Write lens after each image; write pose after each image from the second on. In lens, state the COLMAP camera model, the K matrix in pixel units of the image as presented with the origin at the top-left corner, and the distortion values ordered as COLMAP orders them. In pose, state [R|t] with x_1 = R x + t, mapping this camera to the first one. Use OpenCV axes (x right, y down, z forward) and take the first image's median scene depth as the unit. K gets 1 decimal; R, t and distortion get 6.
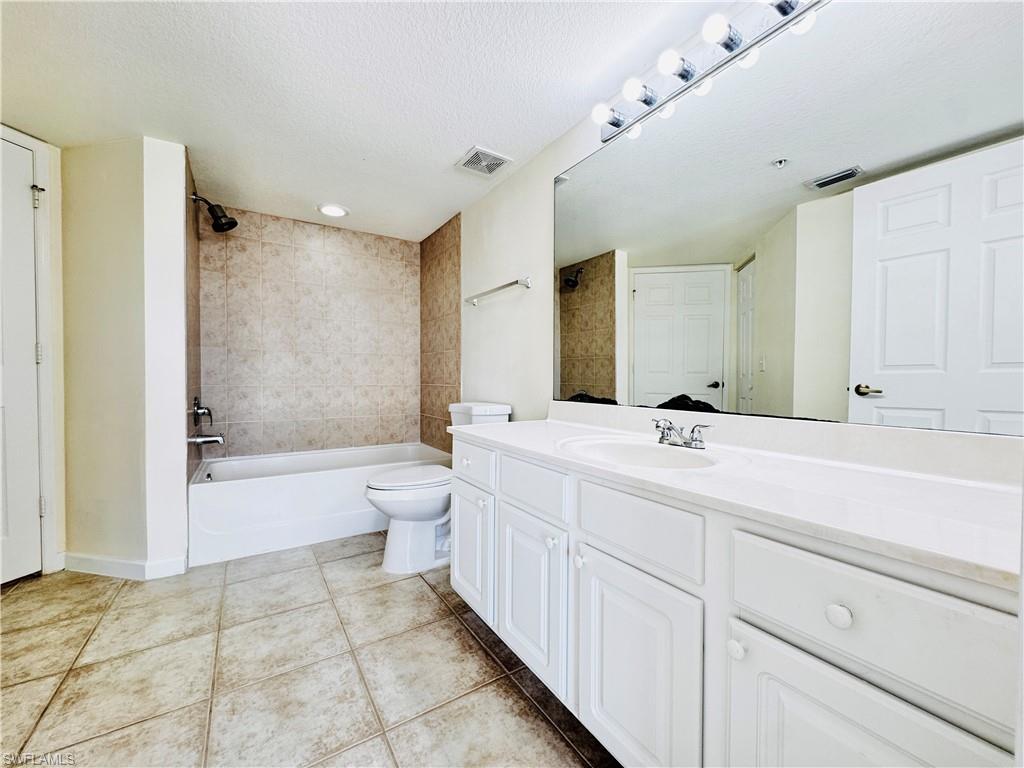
lens RADIAL K [[409.3, 0, 514.1], [0, 409.3, 385.0], [0, 0, 1]] dist [-0.002956, 0.000832]
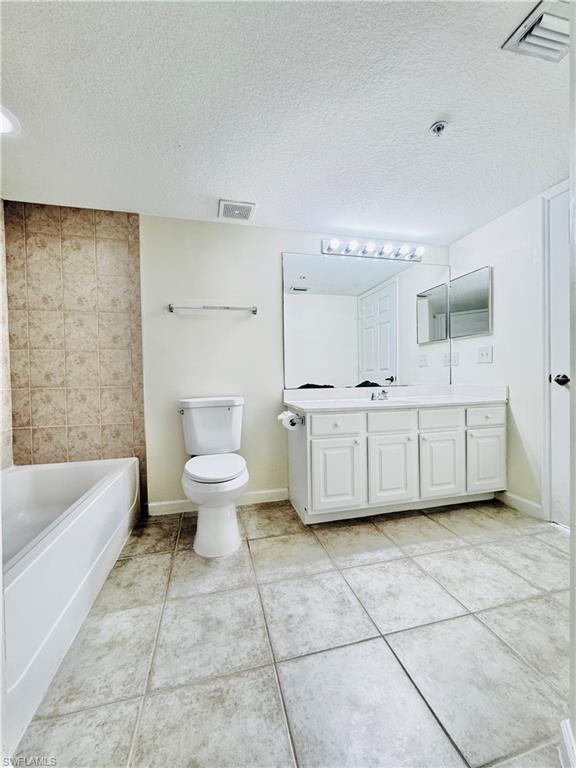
lens RADIAL K [[307.0, 0, 286.6], [0, 307.0, 382.9], [0, 0, 1]] dist [-0.002956, 0.000832]
pose [[0.332757, -0.031637, 0.942482, -1.090979], [0.035773, 0.999141, 0.020909, -0.013478], [-0.942334, 0.026758, 0.333603, 0.613627]]
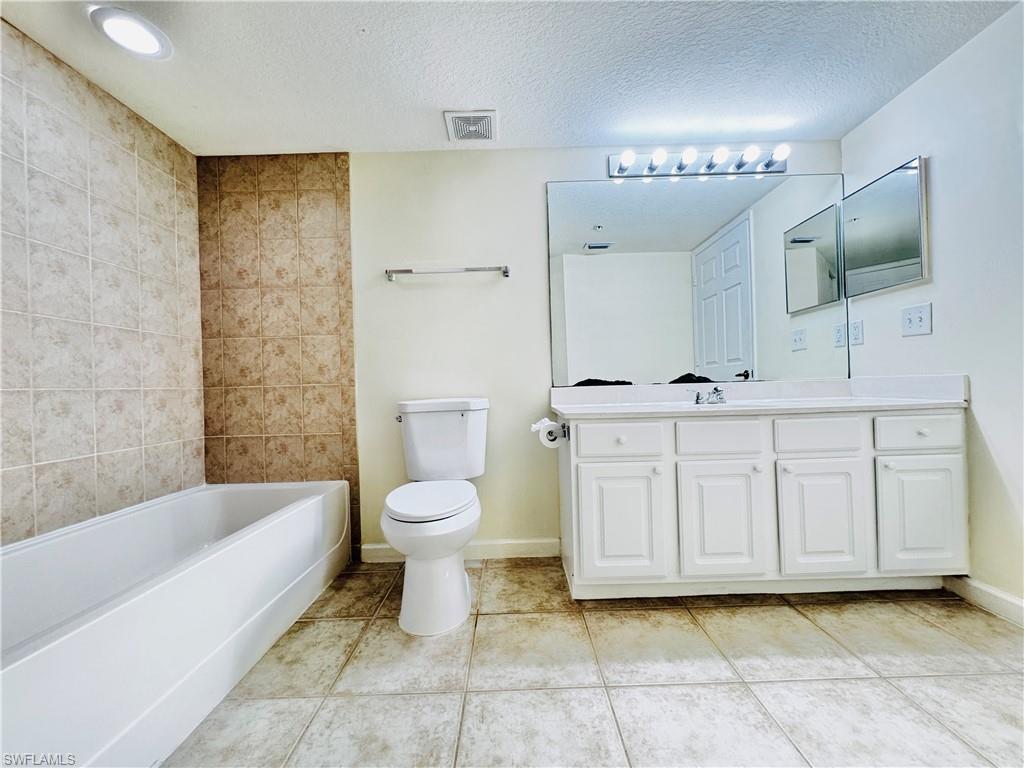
lens RADIAL K [[409.3, 0, 513.2], [0, 409.3, 385.1], [0, 0, 1]] dist [-0.002956, 0.000832]
pose [[0.546806, -0.019405, 0.837035, -0.894101], [0.046712, 0.998881, -0.007358, 0.035926], [-0.835955, 0.043123, 0.547101, 0.523990]]
